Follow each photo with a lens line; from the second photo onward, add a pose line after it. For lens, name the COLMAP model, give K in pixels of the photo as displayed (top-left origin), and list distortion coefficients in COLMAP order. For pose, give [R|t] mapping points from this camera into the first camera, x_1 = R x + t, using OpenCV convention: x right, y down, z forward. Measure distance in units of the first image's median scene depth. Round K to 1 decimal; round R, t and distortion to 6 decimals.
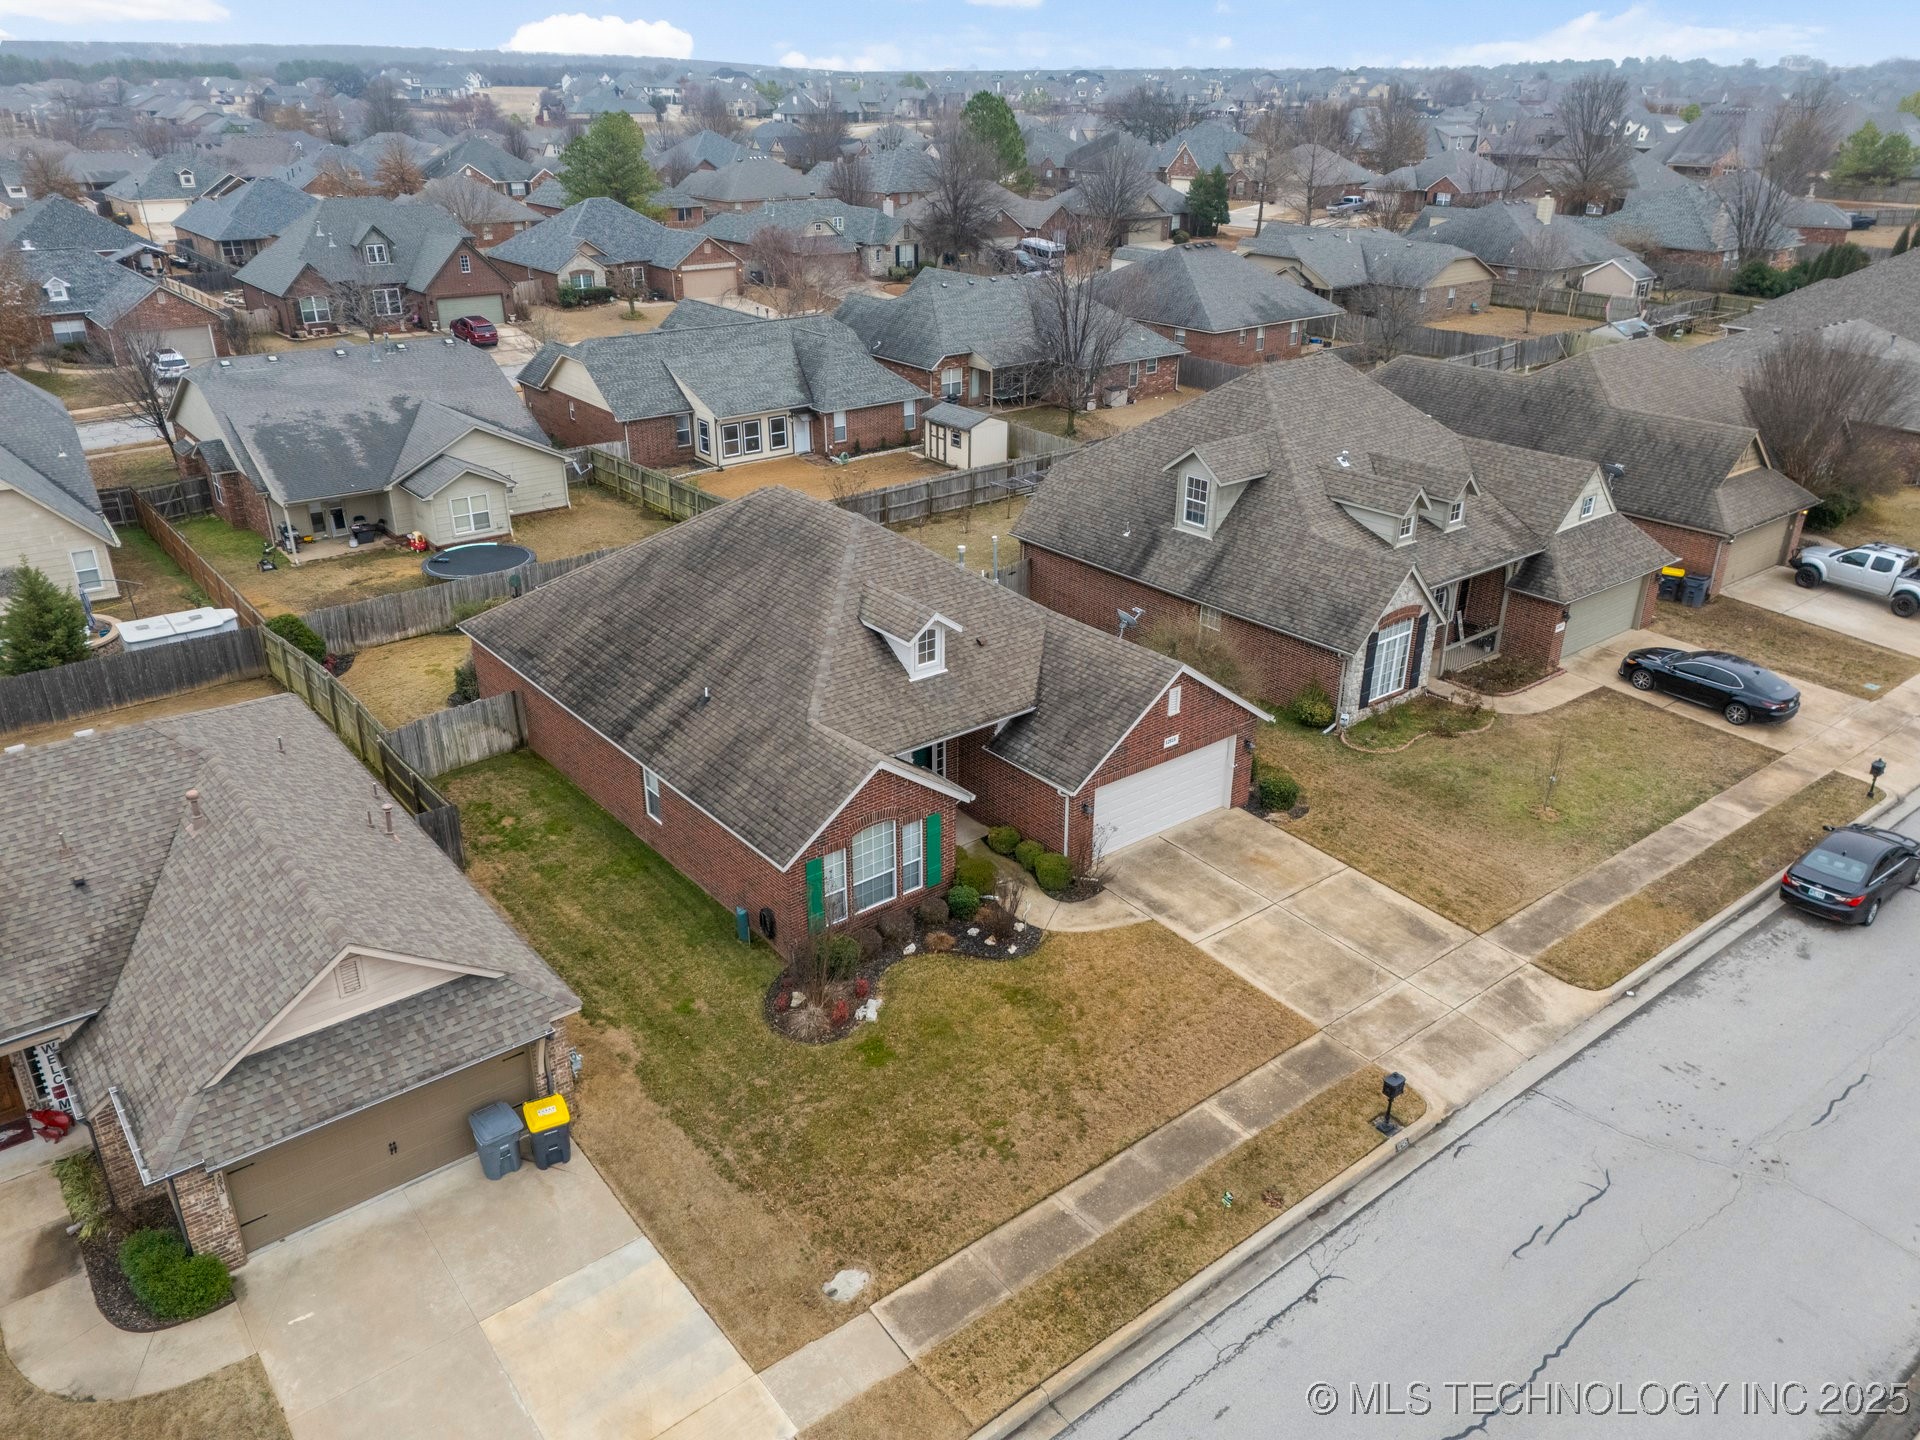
lens RADIAL K [[1414.8, 0, 960.6], [0, 1414.8, 727.0], [0, 0, 1]] dist [0.079761, -0.070905]
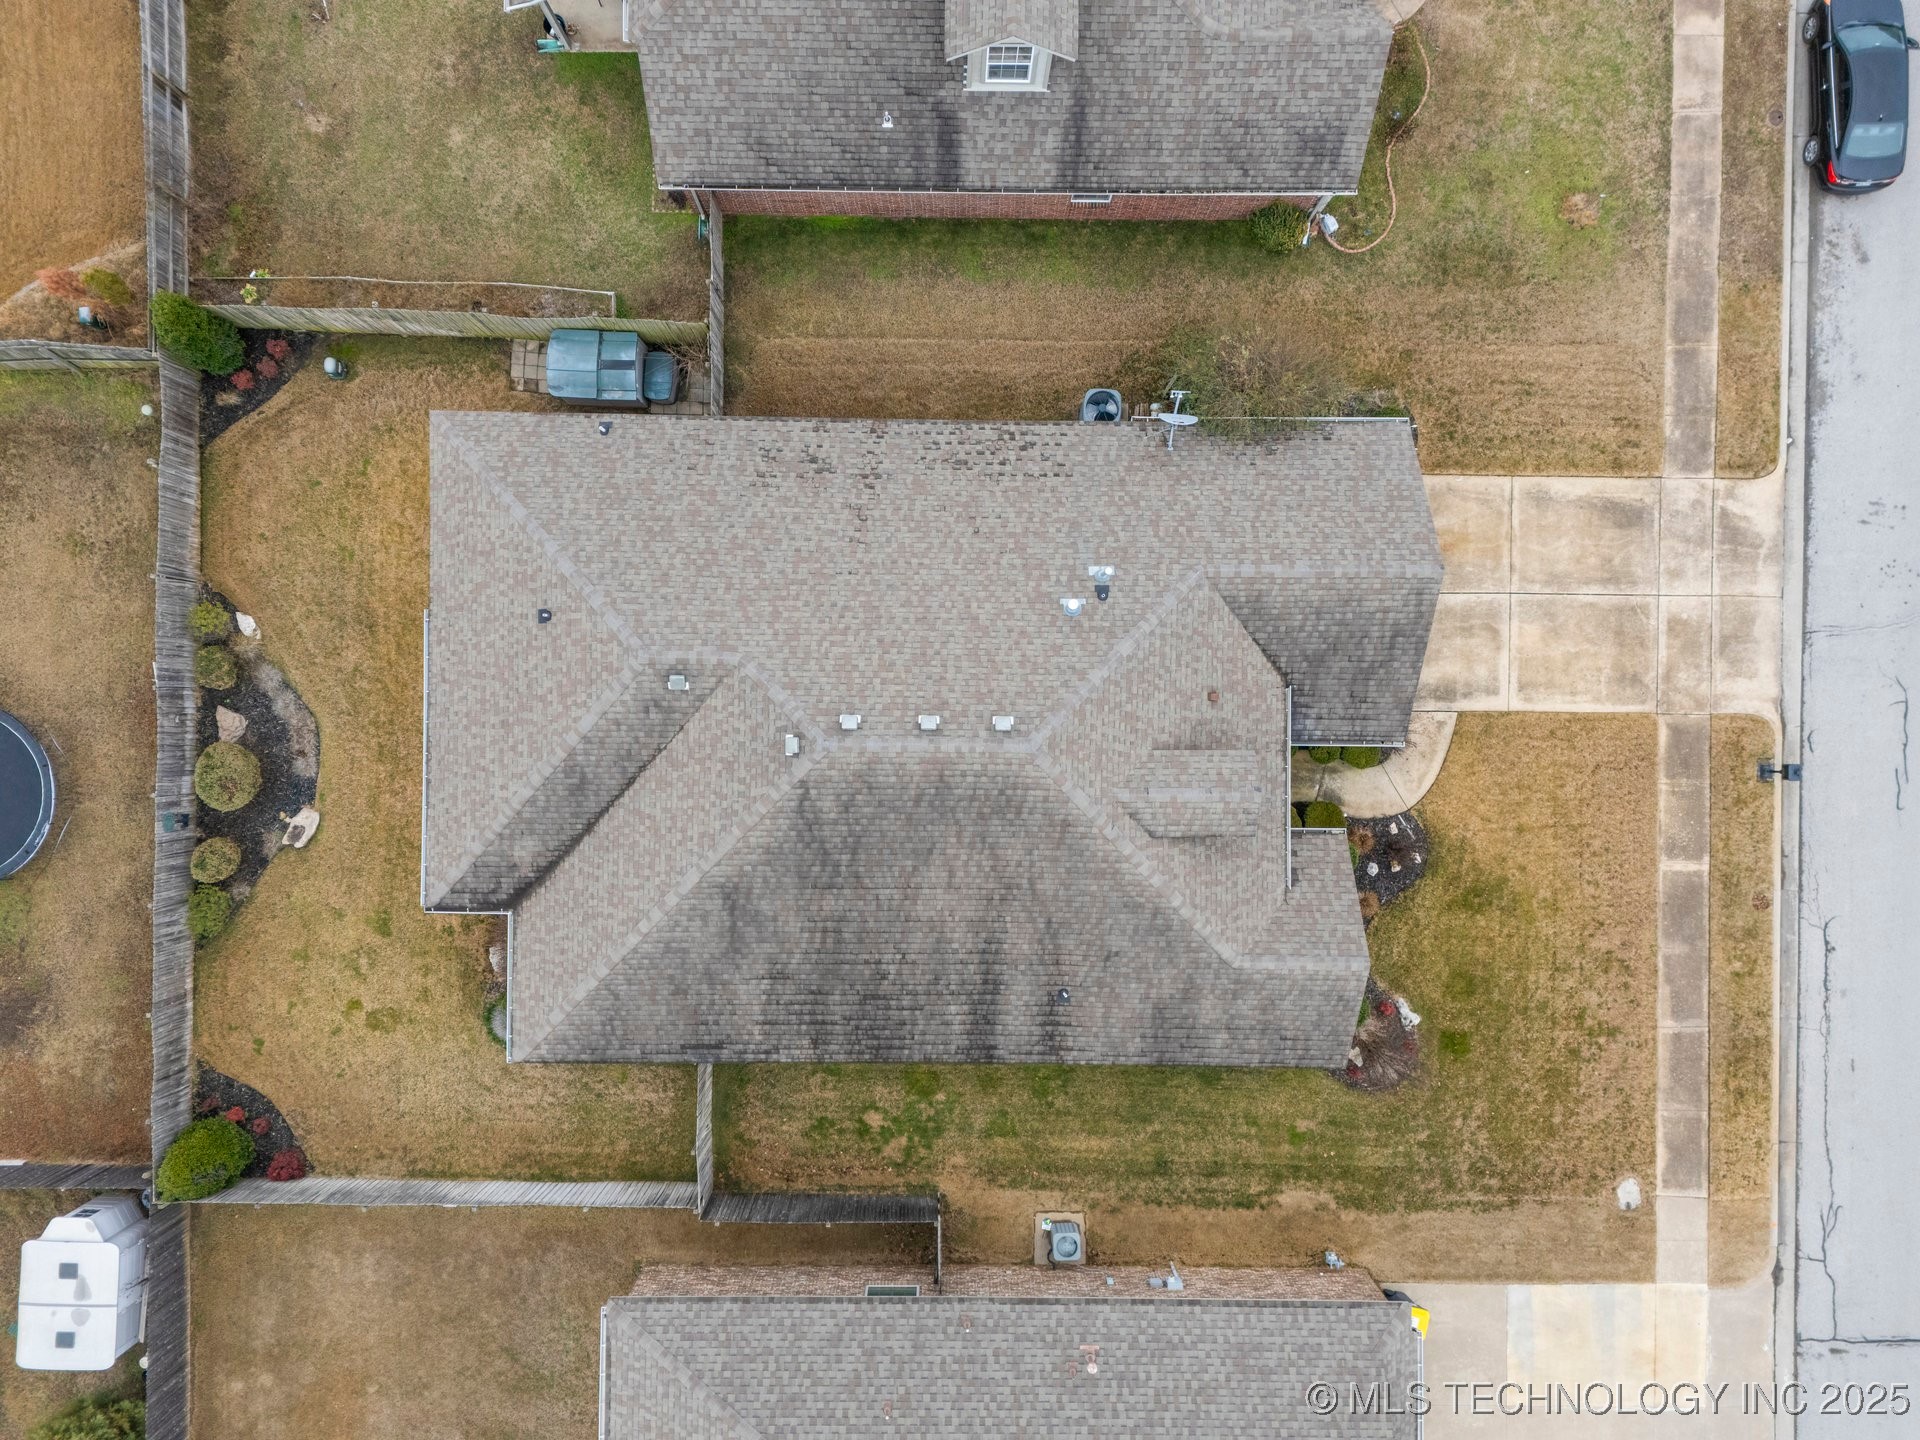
lens RADIAL K [[1414.8, 0, 960.6], [0, 1414.8, 727.0], [0, 0, 1]] dist [0.079761, -0.070905]
pose [[0.629757, -0.776781, 0.004222, -0.114179], [0.312046, 0.257954, 0.914378, -1.012287], [-0.711360, -0.574518, 0.404840, 0.917768]]
